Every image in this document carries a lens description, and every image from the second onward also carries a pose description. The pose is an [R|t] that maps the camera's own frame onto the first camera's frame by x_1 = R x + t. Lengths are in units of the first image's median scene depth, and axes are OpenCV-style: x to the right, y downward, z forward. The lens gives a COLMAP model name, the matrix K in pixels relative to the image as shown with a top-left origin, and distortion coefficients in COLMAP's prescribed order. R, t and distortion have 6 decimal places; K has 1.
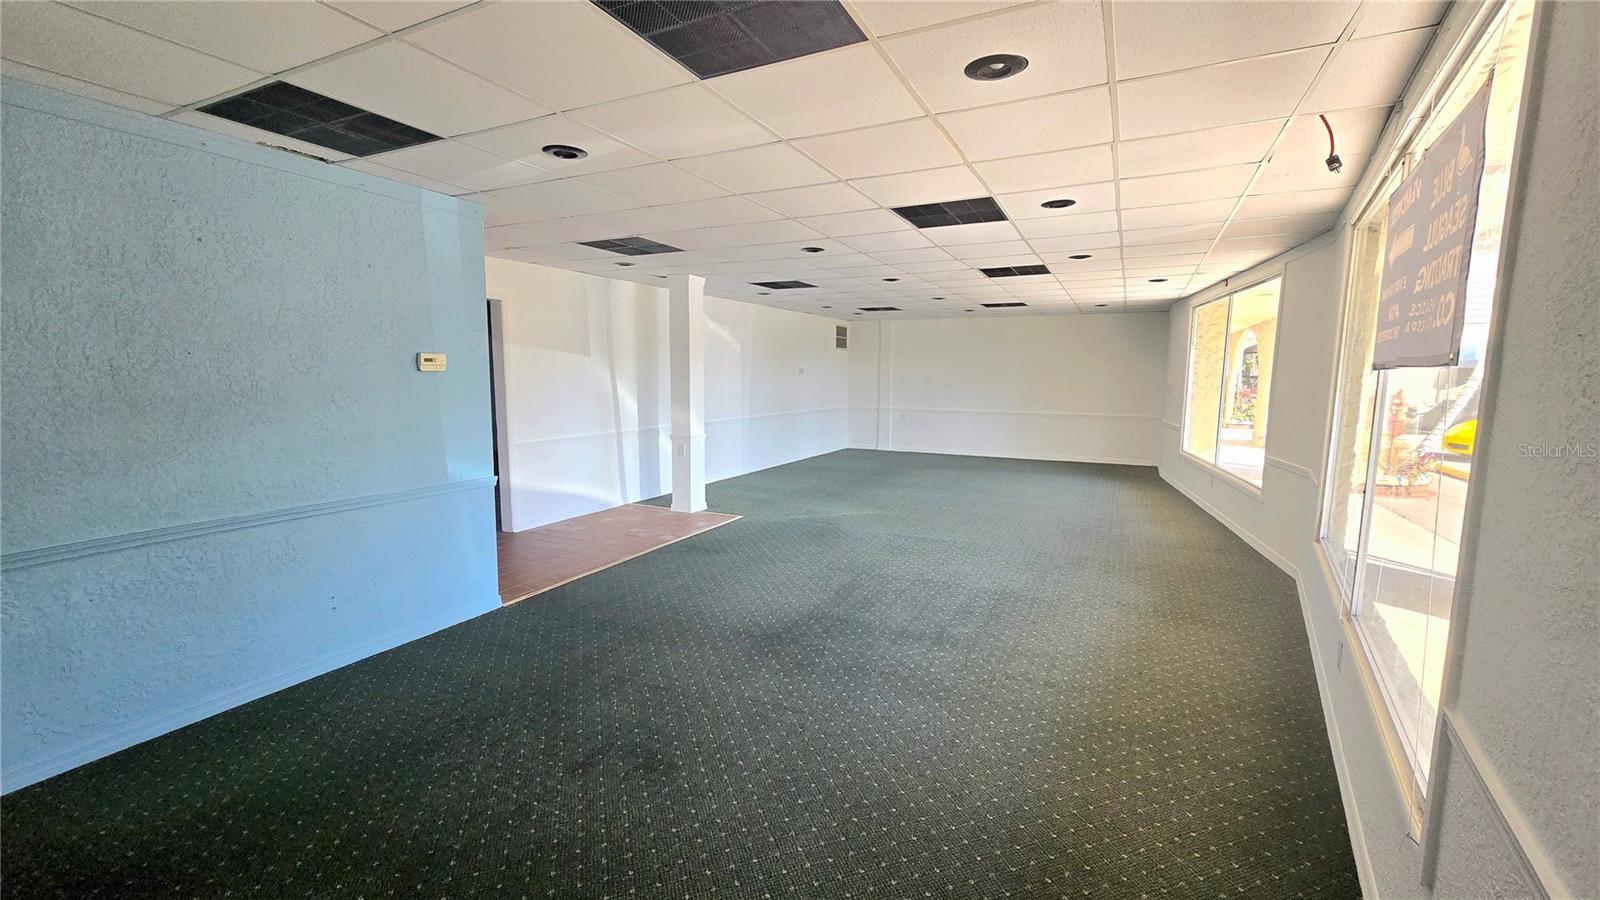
lens RADIAL K [[652.3, 0, 815.5], [0, 652.3, 457.0], [0, 0, 1]] dist [-0.004474, -0.000125]
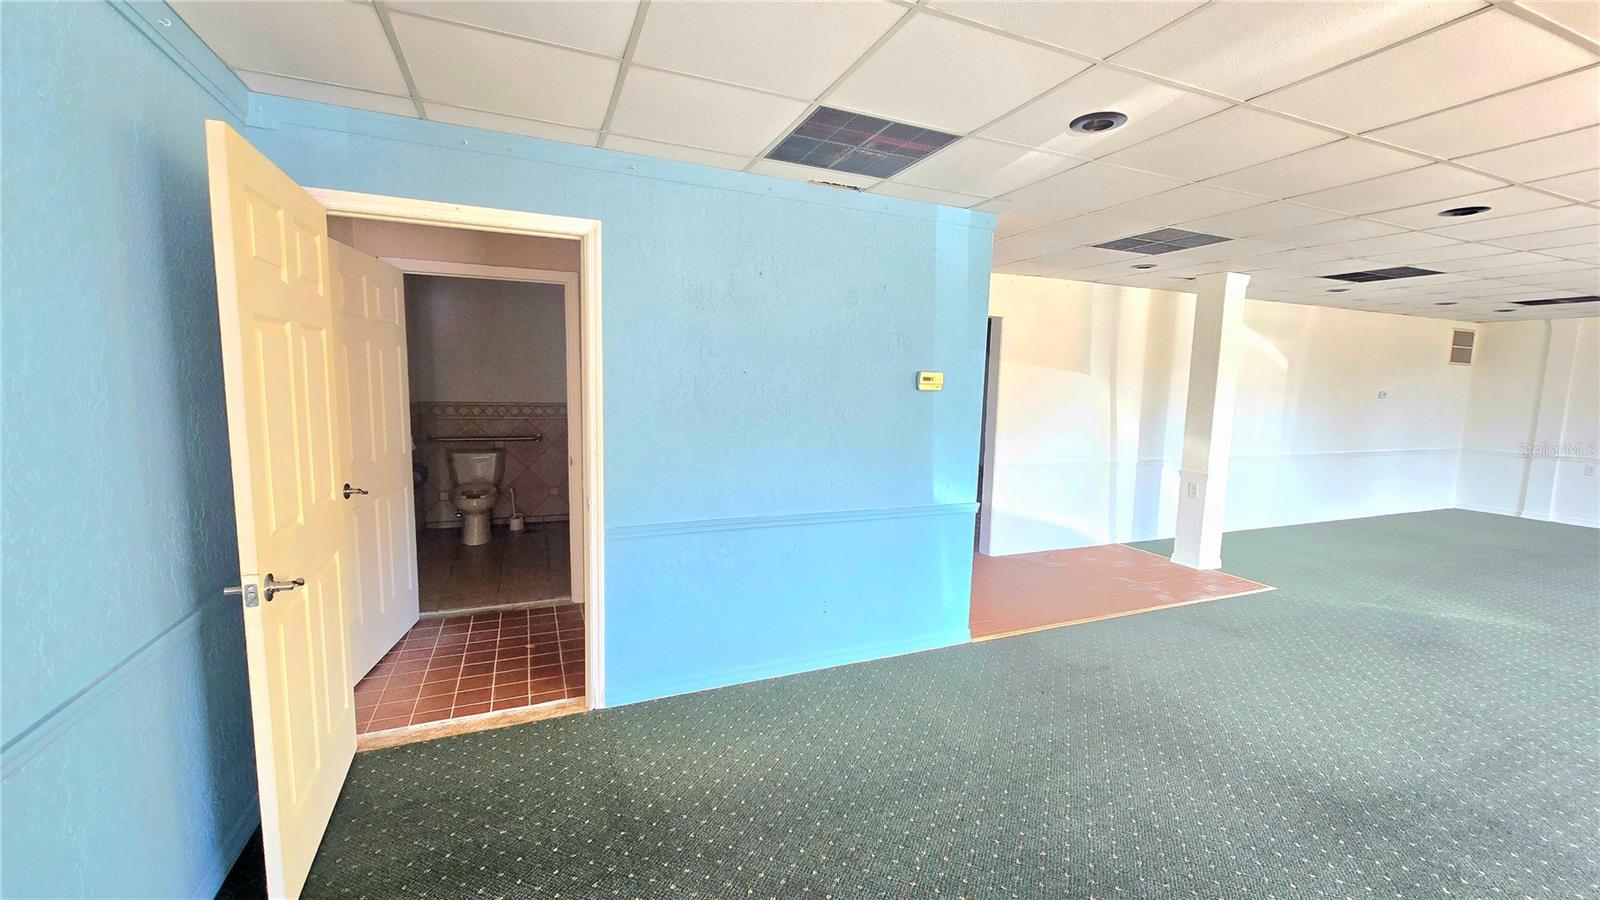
lens RADIAL K [[652.3, 0, 815.5], [0, 652.3, 457.0], [0, 0, 1]] dist [-0.004474, -0.000125]
pose [[0.756407, 0.082987, -0.648815, -0.049862], [-0.099832, 0.994945, 0.010872, -0.017379], [0.646438, 0.056549, 0.760868, 0.101088]]
